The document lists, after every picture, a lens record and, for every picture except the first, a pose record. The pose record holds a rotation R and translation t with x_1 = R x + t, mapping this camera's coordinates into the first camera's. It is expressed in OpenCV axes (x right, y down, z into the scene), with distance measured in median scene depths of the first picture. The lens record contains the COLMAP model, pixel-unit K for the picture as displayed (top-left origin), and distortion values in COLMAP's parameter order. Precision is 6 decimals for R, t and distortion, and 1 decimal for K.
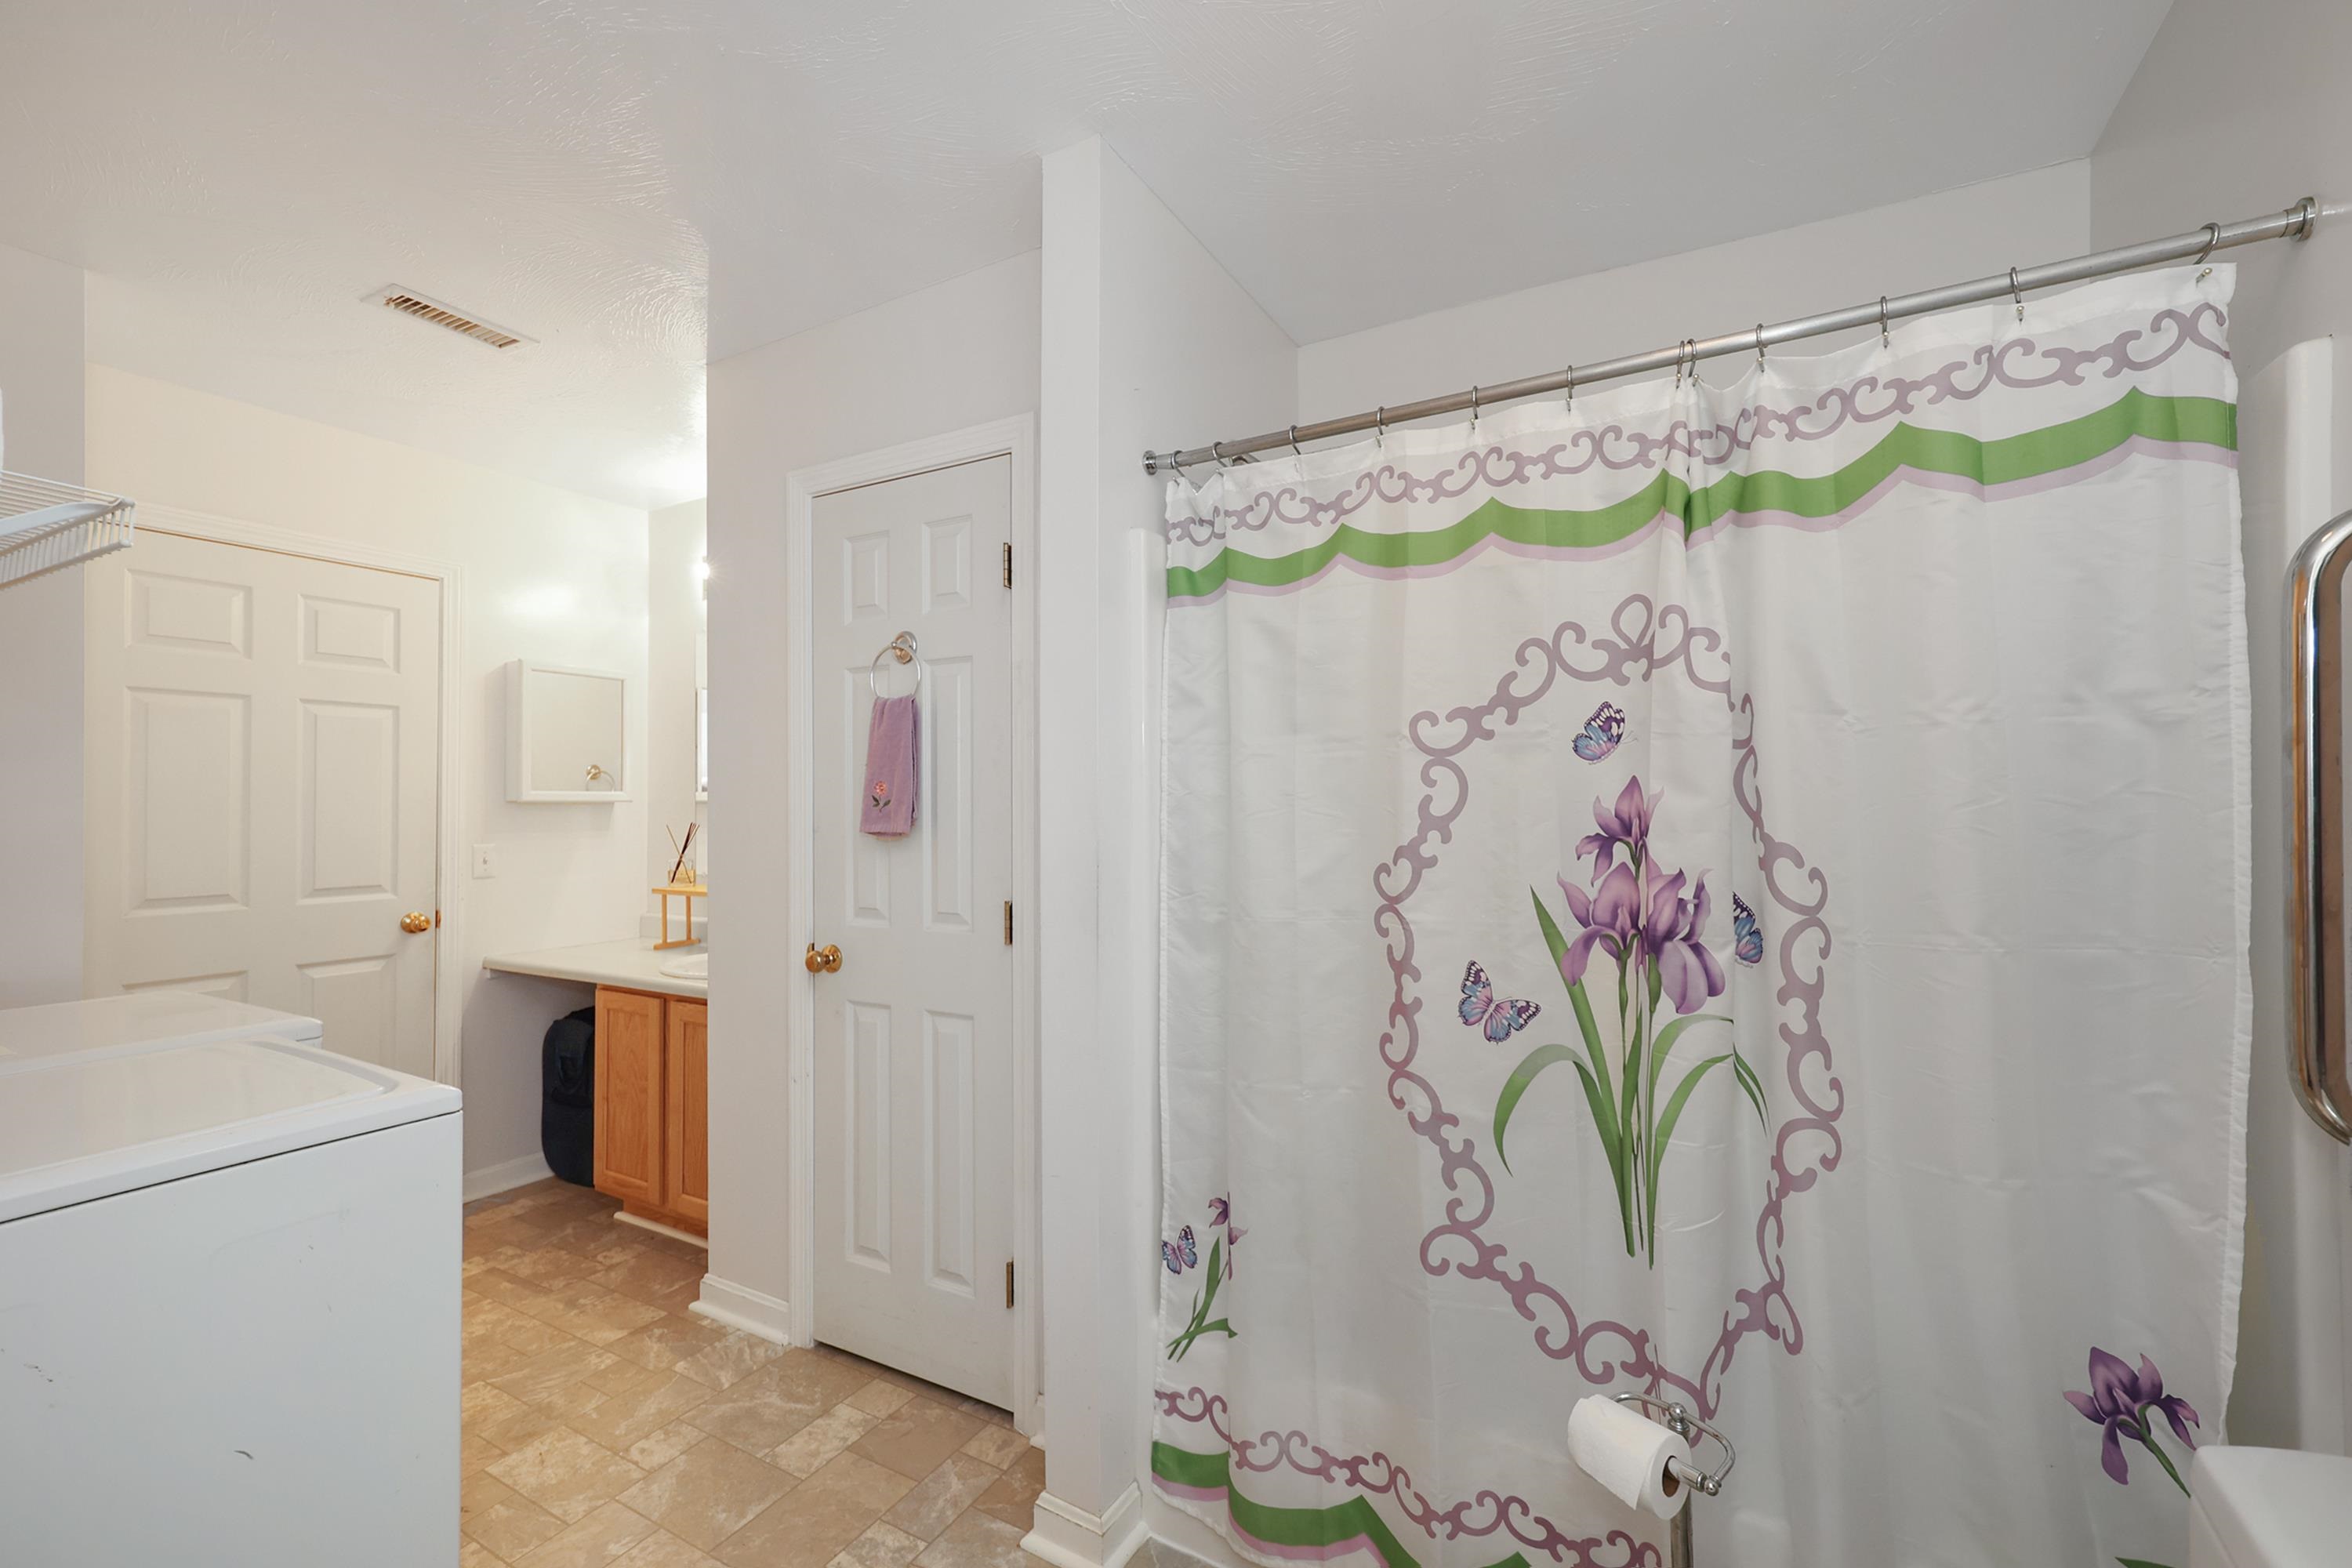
lens RADIAL K [[984.7, 0, 1168.5], [0, 984.7, 801.3], [0, 0, 1]] dist [0.007155, 0.000213]
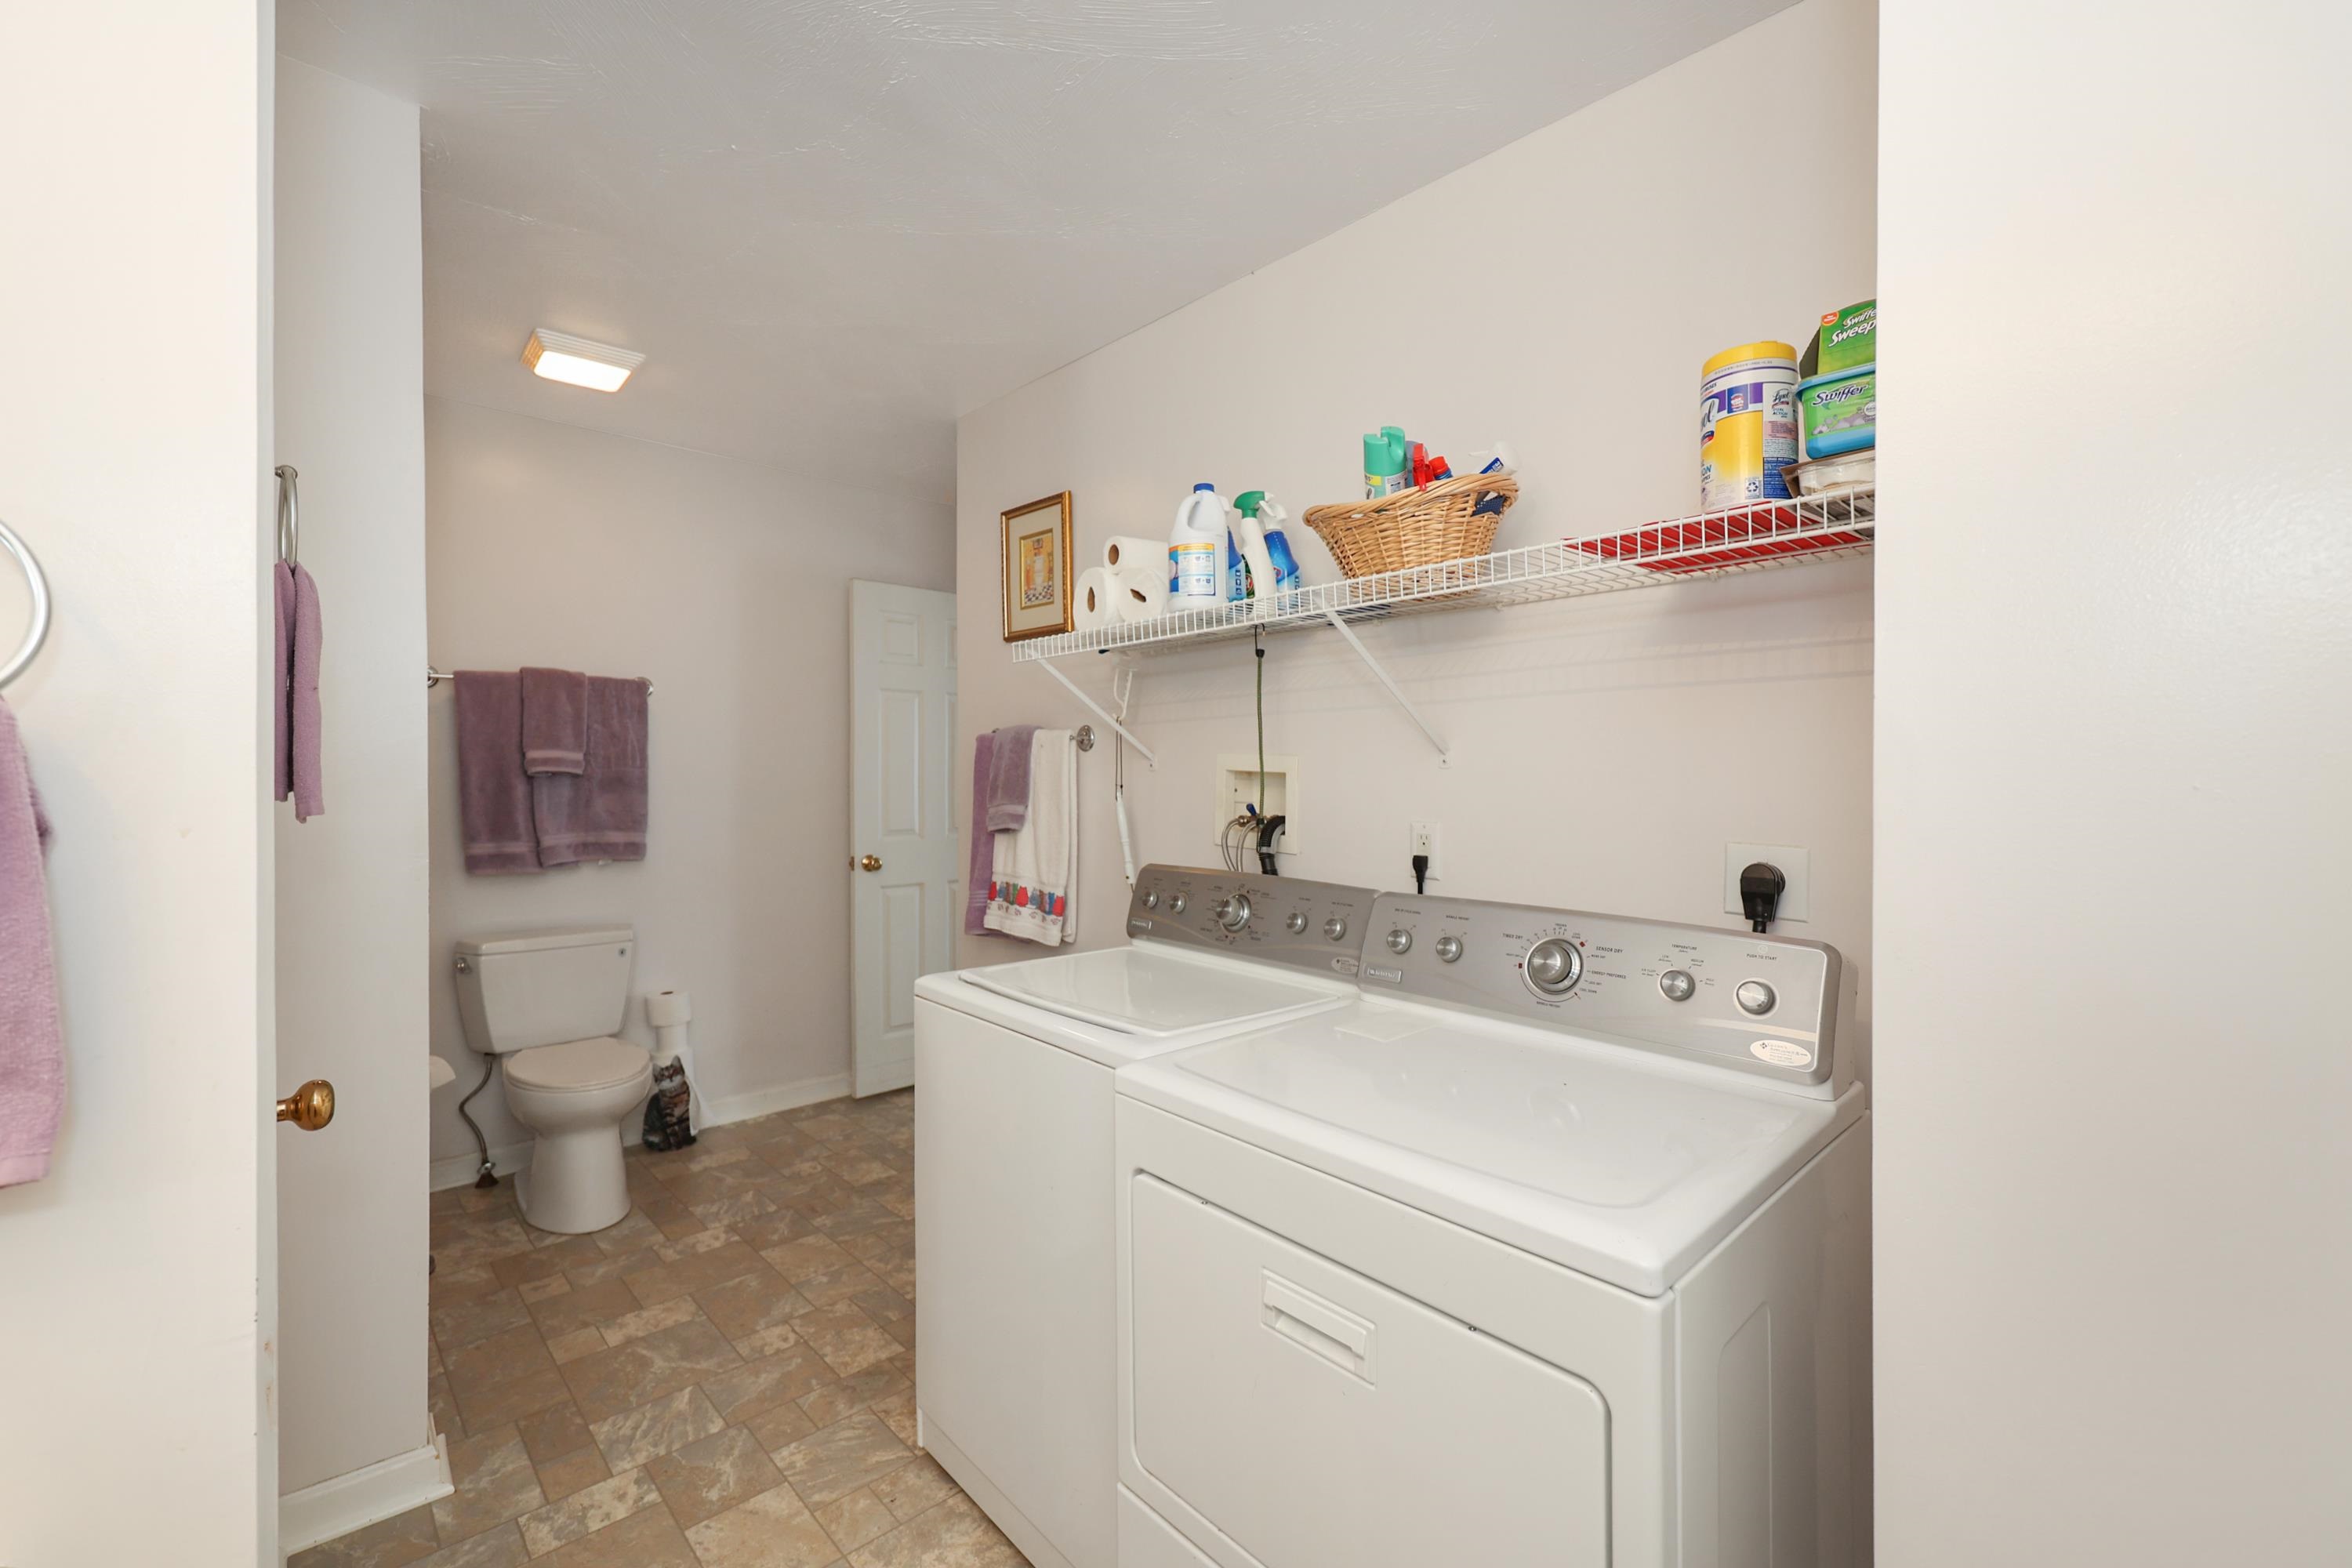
lens RADIAL K [[984.7, 0, 1165.7], [0, 984.7, 785.1], [0, 0, 1]] dist [0.007155, 0.000213]
pose [[-0.954694, -0.006441, 0.297520, -1.319500], [-0.004831, 0.999969, 0.006147, 0.009861], [-0.297551, 0.004432, -0.954696, 2.007614]]
